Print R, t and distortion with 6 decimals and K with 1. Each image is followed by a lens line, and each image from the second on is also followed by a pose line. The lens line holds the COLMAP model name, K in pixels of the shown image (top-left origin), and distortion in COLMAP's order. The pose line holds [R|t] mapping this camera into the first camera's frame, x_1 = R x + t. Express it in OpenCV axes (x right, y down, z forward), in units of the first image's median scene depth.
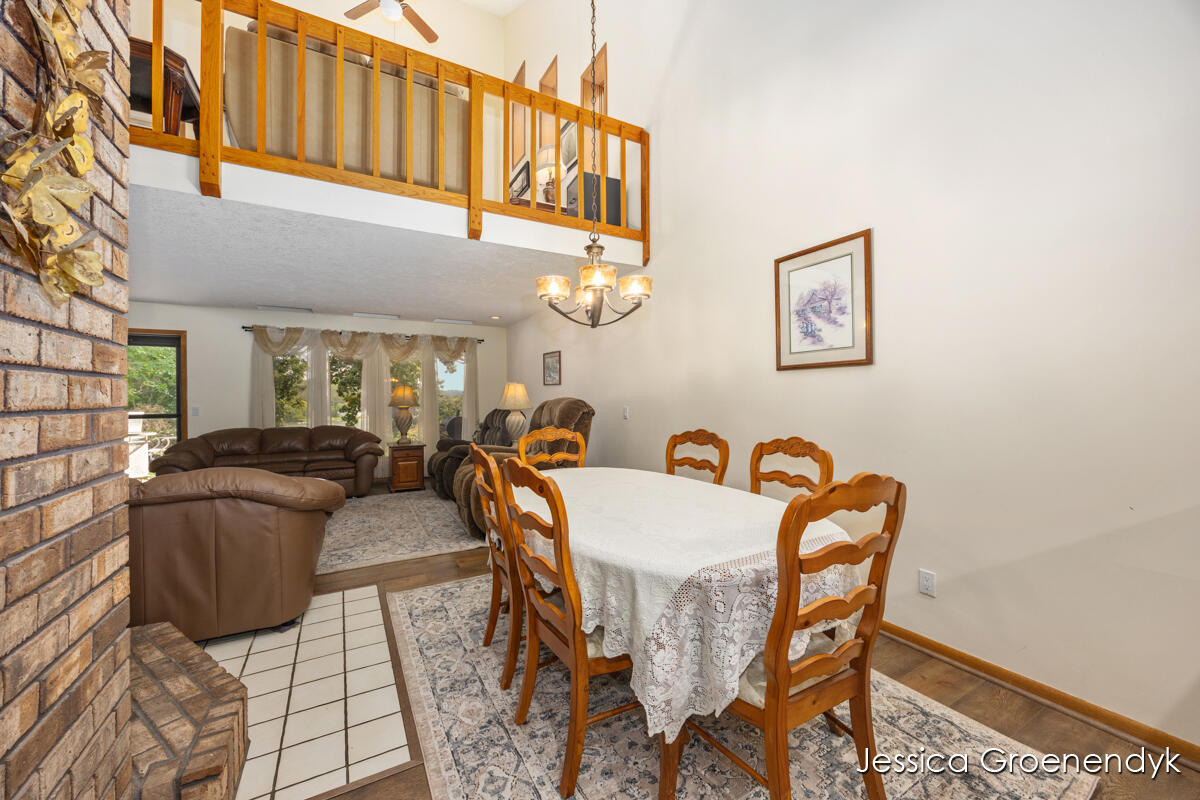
lens RADIAL K [[456.1, 0, 605.7], [0, 456.1, 396.8], [0, 0, 1]] dist [-0.006658, 0.001460]
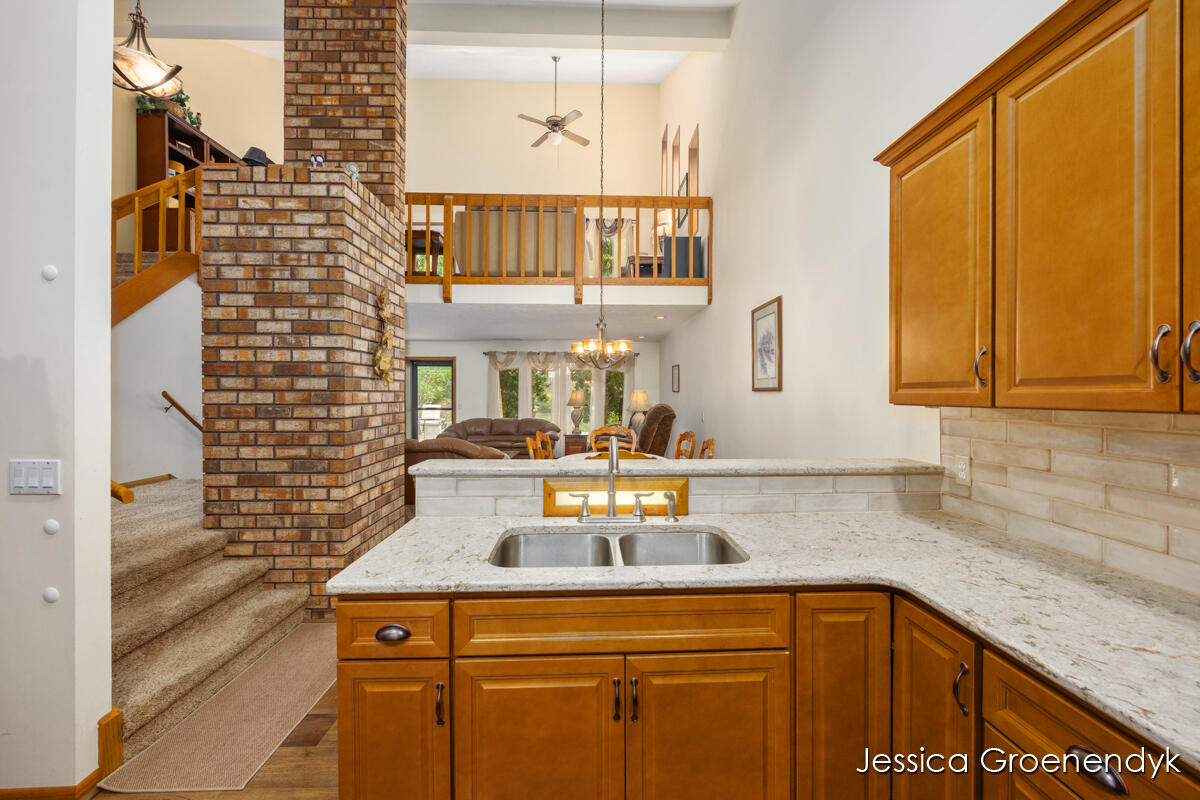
lens RADIAL K [[465.3, 0, 604.6], [0, 465.3, 400.0], [0, 0, 1]] dist [-0.004929, -0.000673]
pose [[0.886183, 0.018637, -0.462961, 0.630953], [-0.011281, 0.999762, 0.018652, -0.052163], [0.463199, -0.011307, 0.886182, -0.453816]]
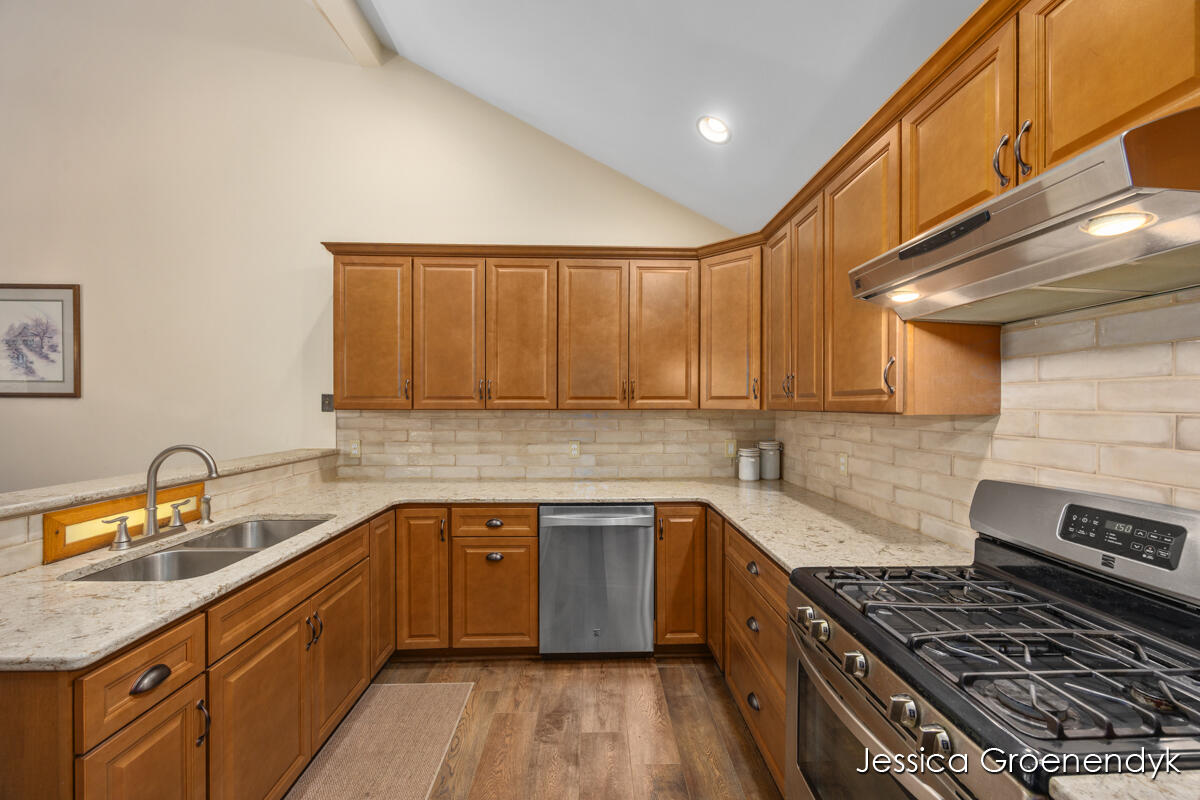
lens RADIAL K [[465.3, 0, 603.2], [0, 465.3, 408.1], [0, 0, 1]] dist [-0.004929, -0.000673]
pose [[0.470223, 0.007760, 0.882513, 0.130092], [-0.010533, 0.999939, -0.003180, -0.044730], [-0.882485, -0.007800, 0.470277, -0.647289]]
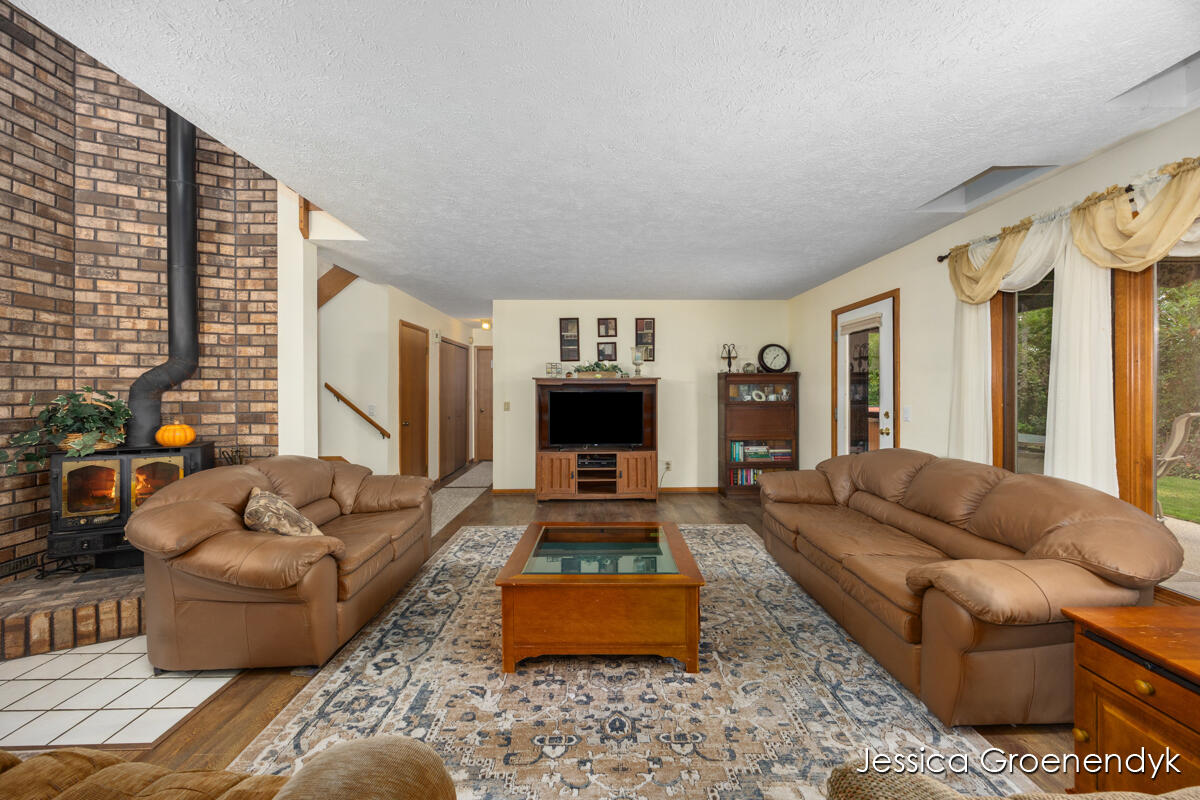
lens RADIAL K [[449.4, 0, 606.3], [0, 449.4, 389.2], [0, 0, 1]] dist [-0.005254, 0.000389]
pose [[-0.480194, 0.009547, -0.877110, -0.316362], [0.007324, 0.999950, 0.006875, -0.016934], [0.877132, -0.003123, -0.480240, 1.822008]]
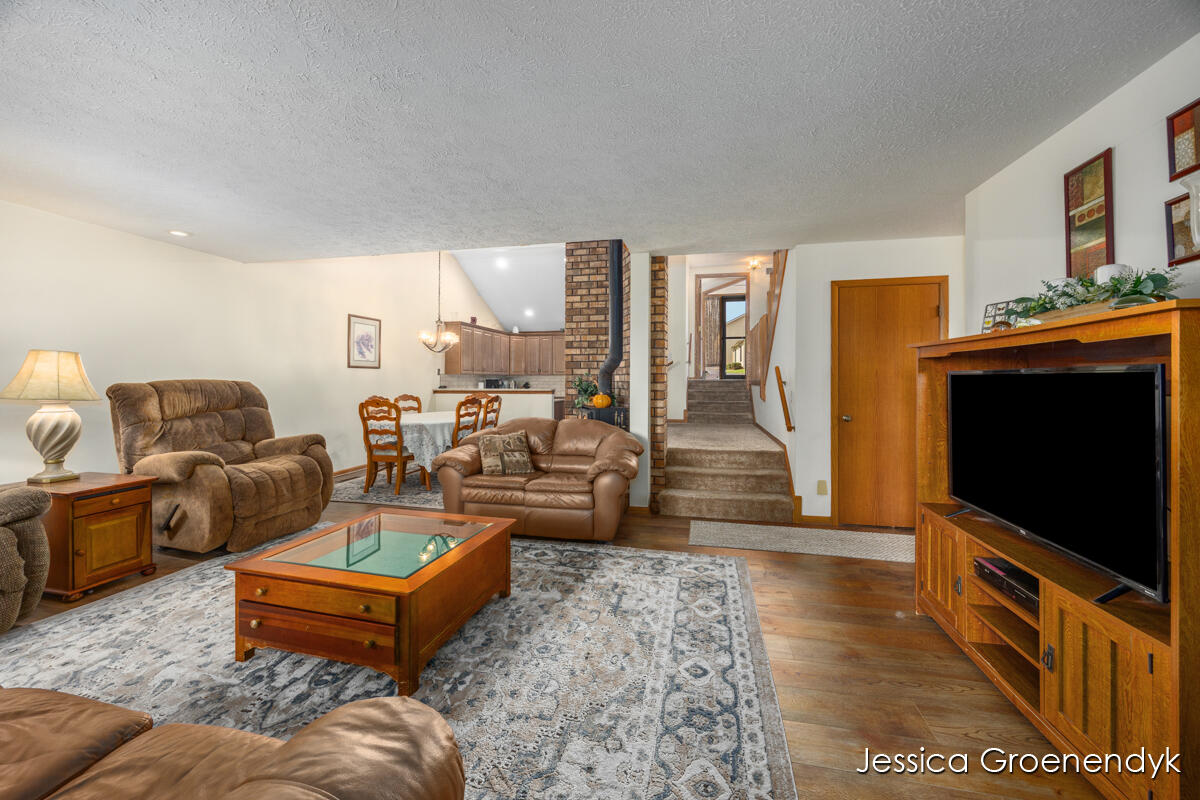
lens RADIAL K [[456.1, 0, 598.9], [0, 456.1, 376.5], [0, 0, 1]] dist [-0.006658, 0.001460]
pose [[-0.738548, 0.012716, 0.674081, -1.840426], [0.006954, 0.999913, -0.011243, 0.012952], [-0.674165, -0.003616, -0.738572, 1.750912]]
